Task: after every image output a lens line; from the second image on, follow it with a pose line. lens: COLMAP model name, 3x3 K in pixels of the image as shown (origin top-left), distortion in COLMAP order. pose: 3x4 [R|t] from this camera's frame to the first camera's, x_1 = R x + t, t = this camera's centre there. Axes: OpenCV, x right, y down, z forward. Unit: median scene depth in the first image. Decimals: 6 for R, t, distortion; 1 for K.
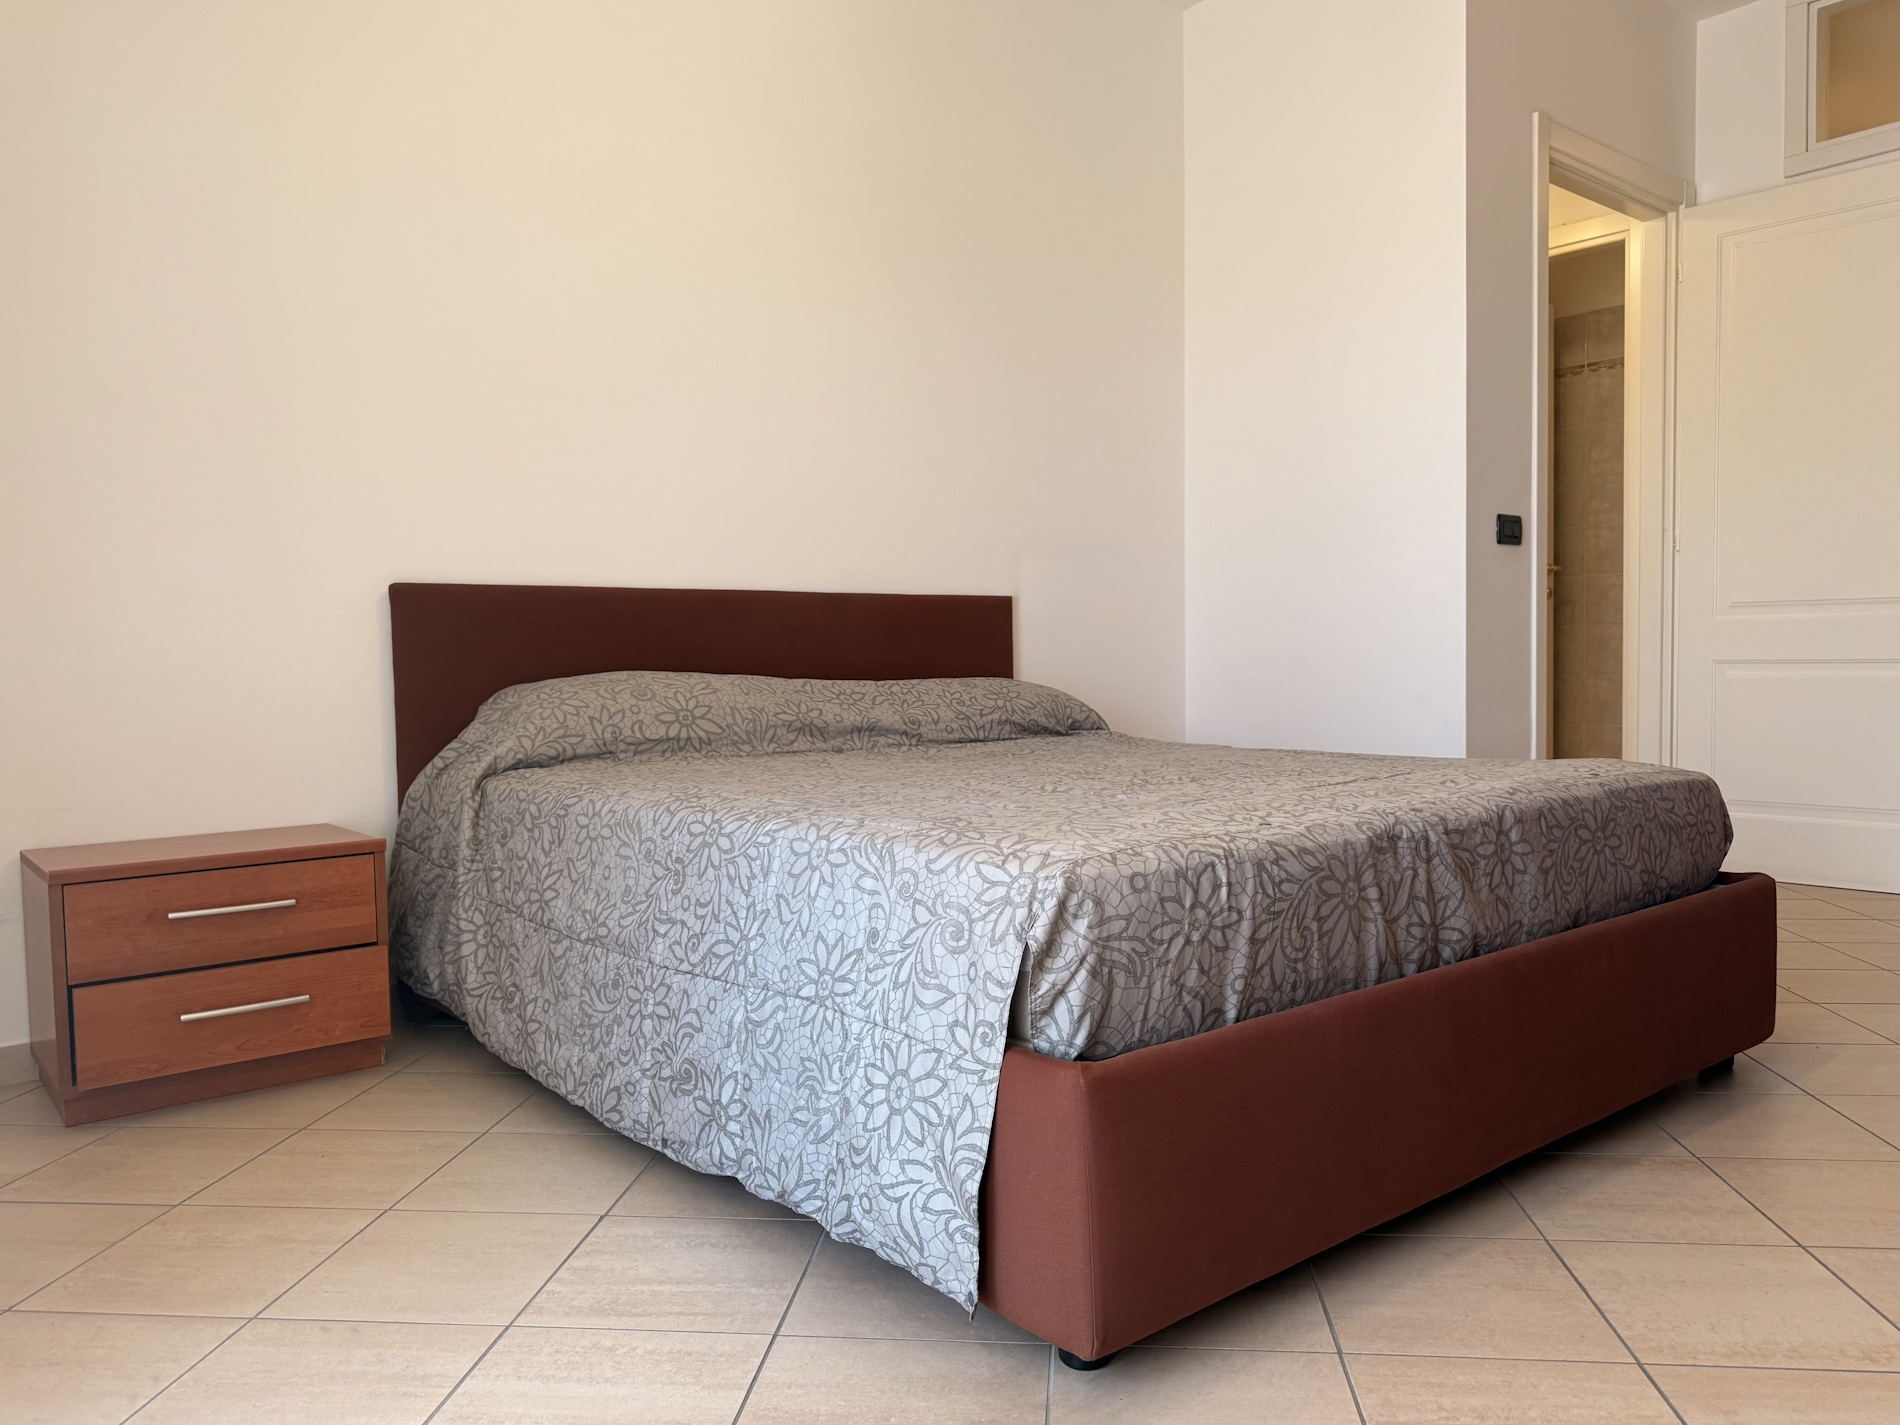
lens RADIAL K [[1380.0, 0, 955.2], [0, 1380.0, 699.3], [0, 0, 1]] dist [0.124582, -0.191176]
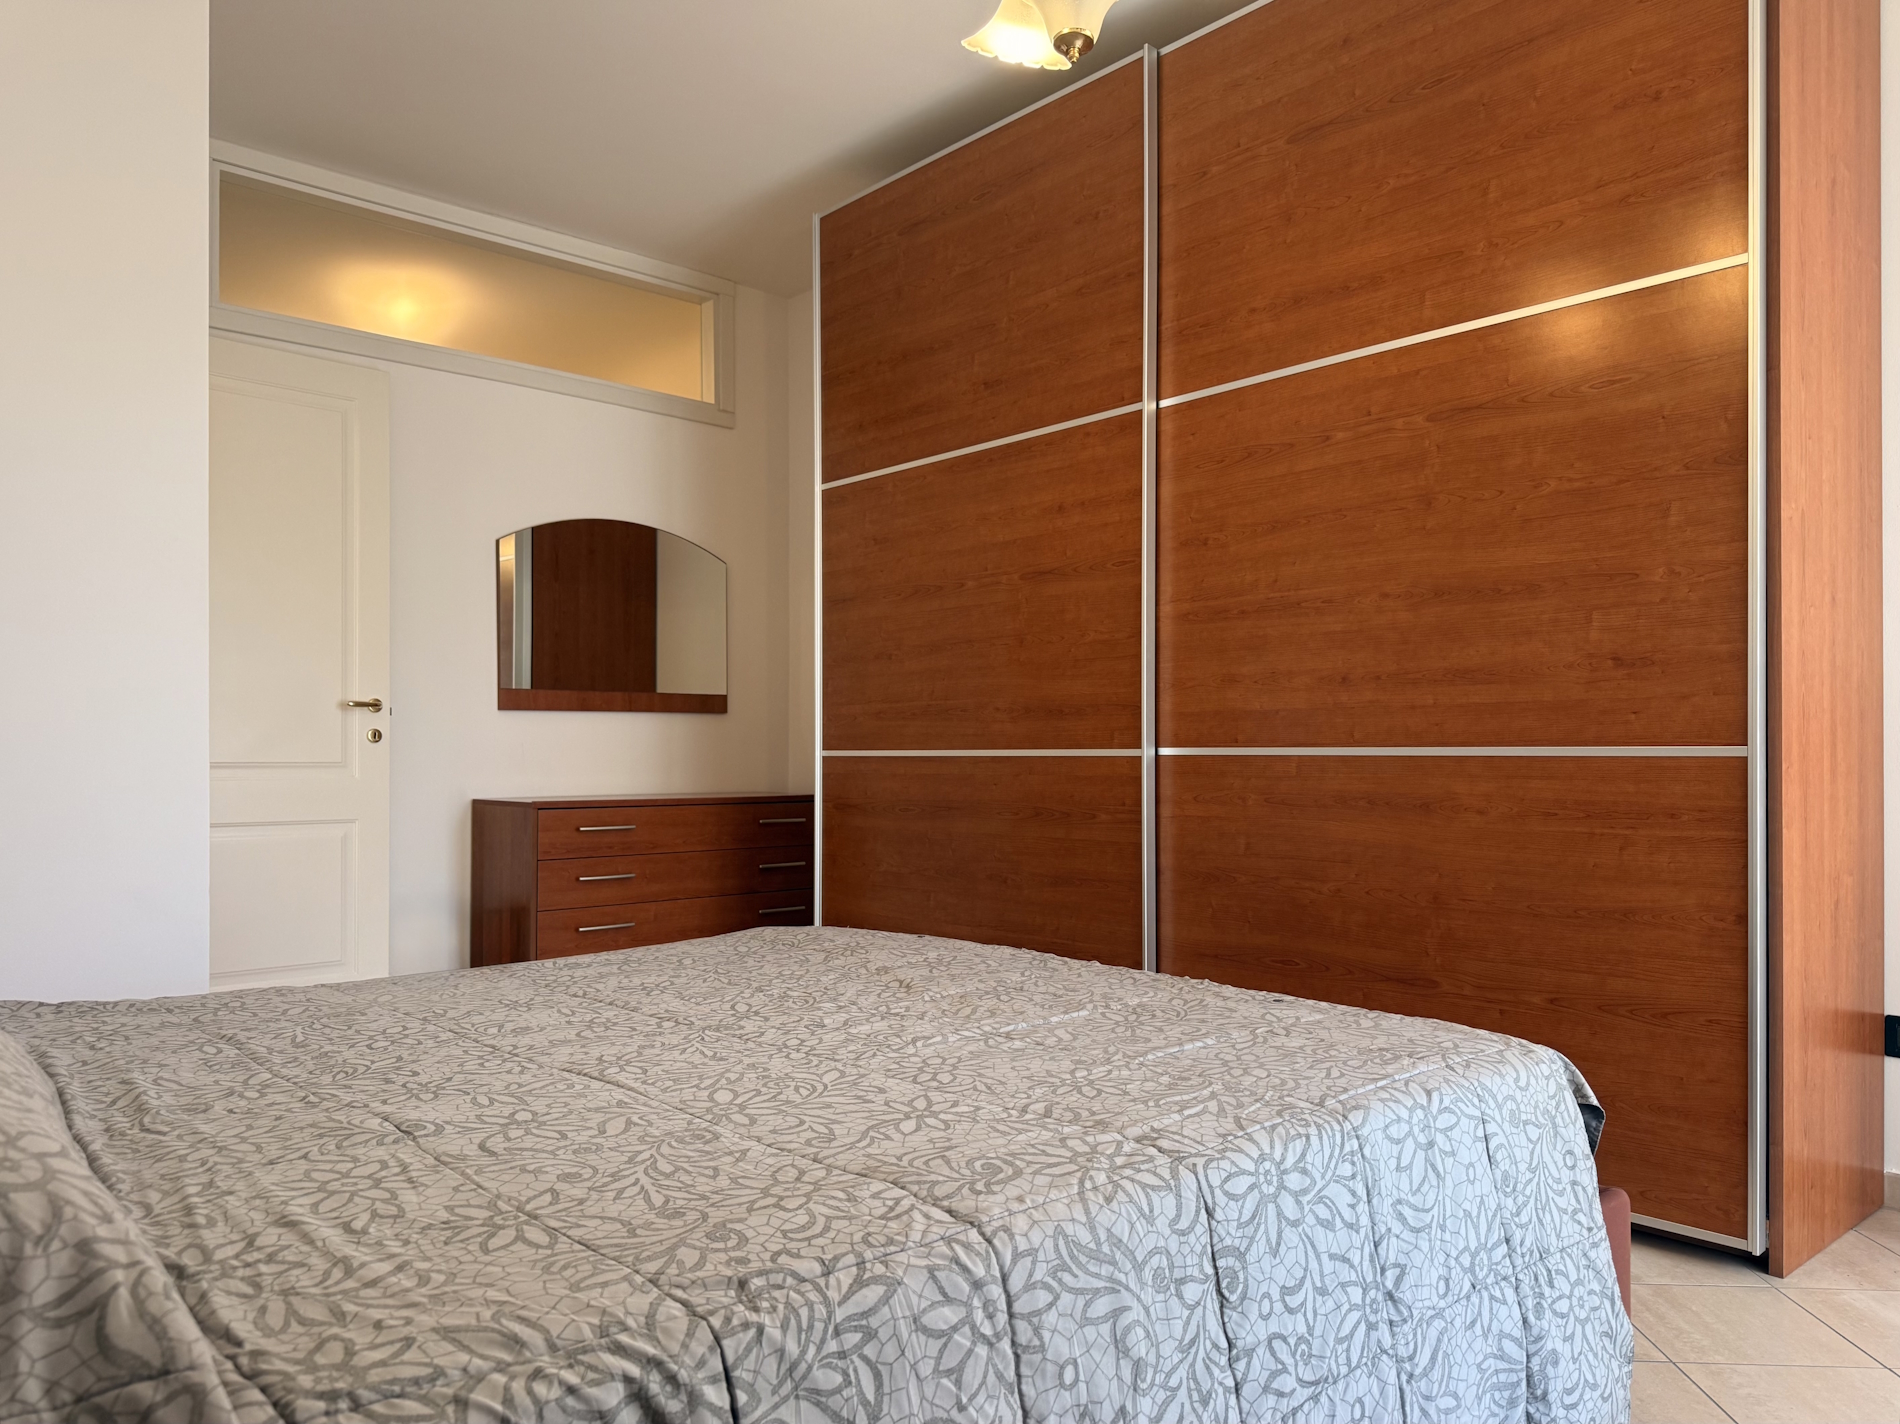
lens RADIAL K [[1380.0, 0, 955.2], [0, 1380.0, 698.8], [0, 0, 1]] dist [0.124582, -0.191176]
pose [[-0.036806, 0.312973, 0.949049, -0.954781], [0.251062, 0.922128, -0.294358, 0.036451], [-0.967271, 0.227436, -0.112515, 1.175189]]
